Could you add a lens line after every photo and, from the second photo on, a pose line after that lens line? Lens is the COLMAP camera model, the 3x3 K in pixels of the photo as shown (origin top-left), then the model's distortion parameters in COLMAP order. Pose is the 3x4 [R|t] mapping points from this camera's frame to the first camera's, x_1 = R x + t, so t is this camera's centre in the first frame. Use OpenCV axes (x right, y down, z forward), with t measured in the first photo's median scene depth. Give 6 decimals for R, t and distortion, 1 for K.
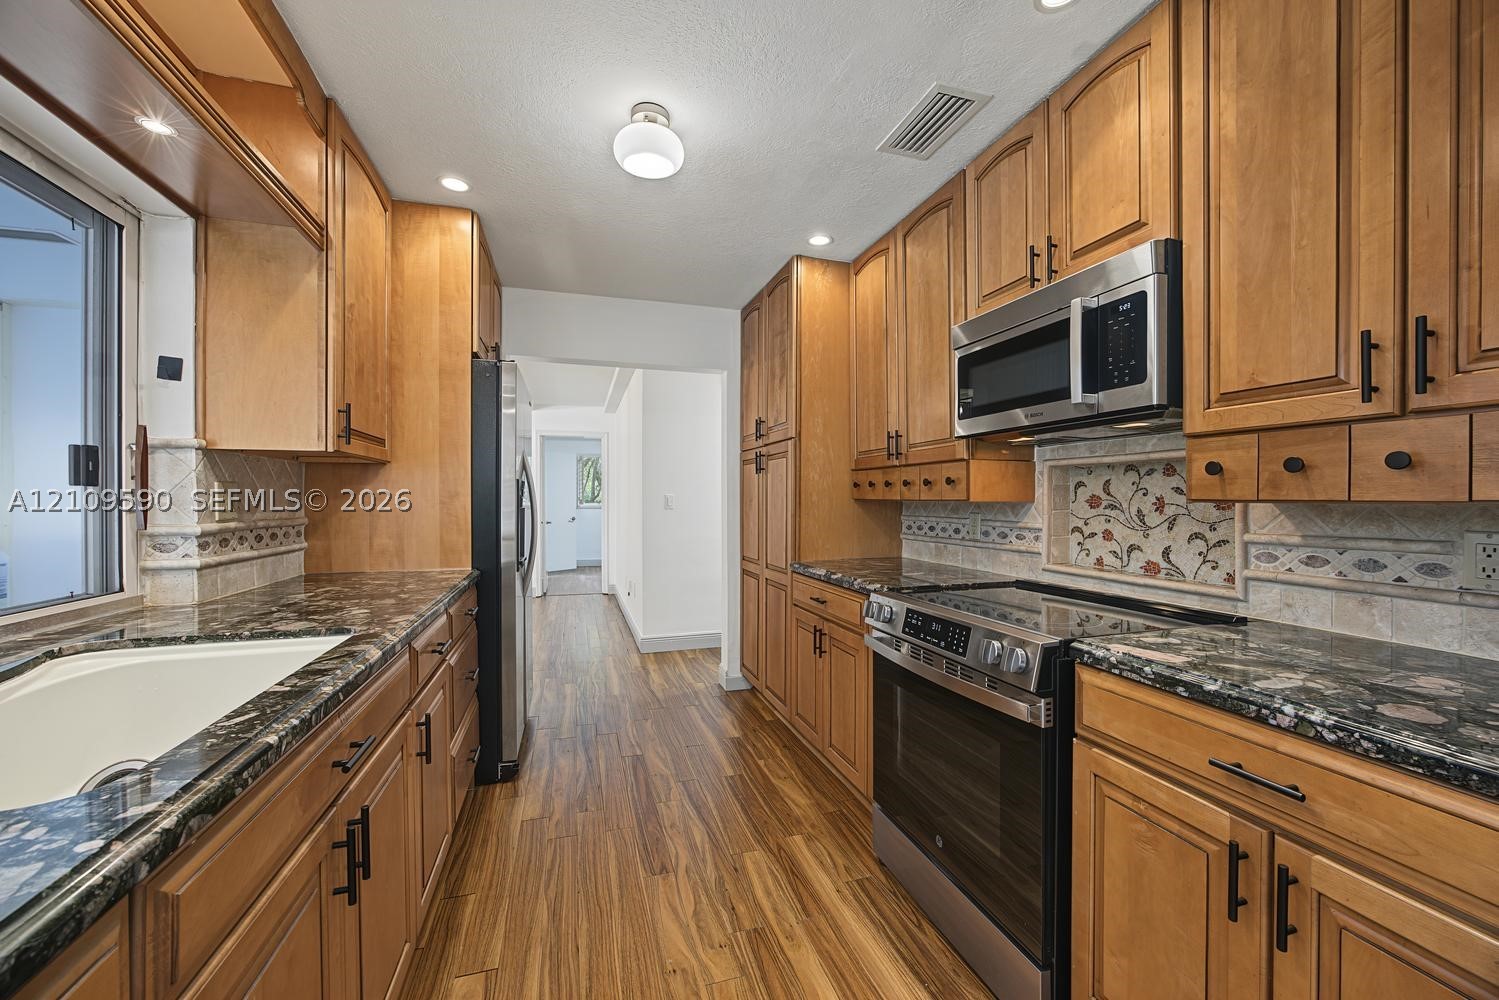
lens RADIAL K [[584.8, 0, 751.3], [0, 584.8, 502.0], [0, 0, 1]] dist [-0.004526, 0.002720]
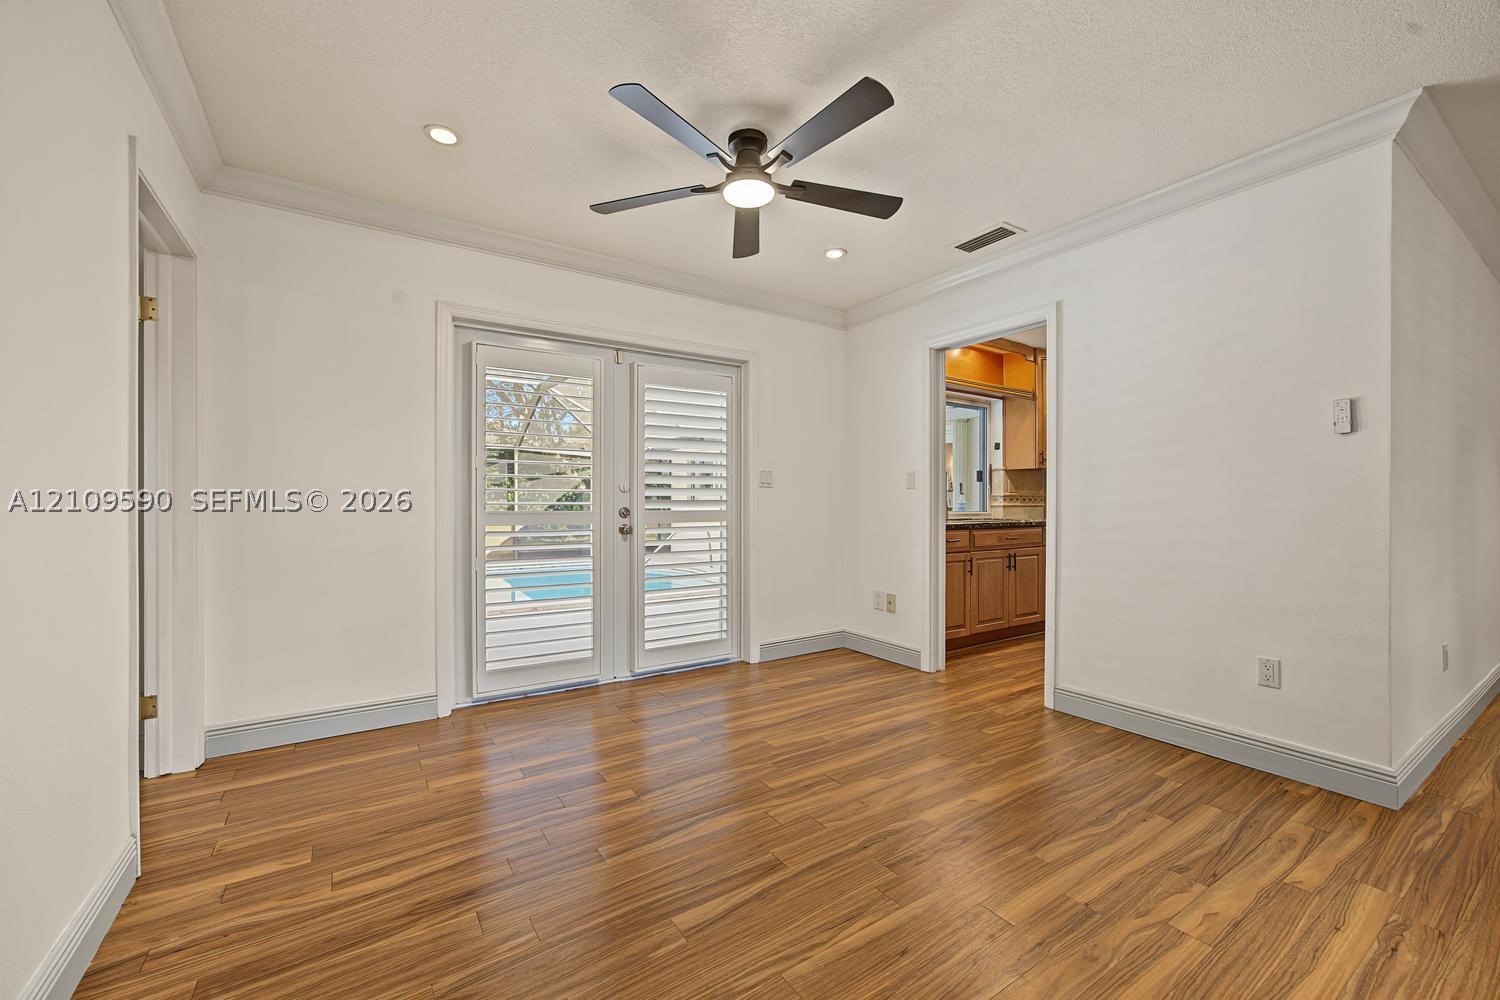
lens RADIAL K [[585.2, 0, 749.7], [0, 585.2, 511.3], [0, 0, 1]] dist [-0.004526, 0.002720]
pose [[0.292405, 0.009174, -0.956251, 1.781481], [-0.000762, 0.999956, 0.009361, 0.111929], [0.956294, -0.002008, 0.292399, -1.323880]]
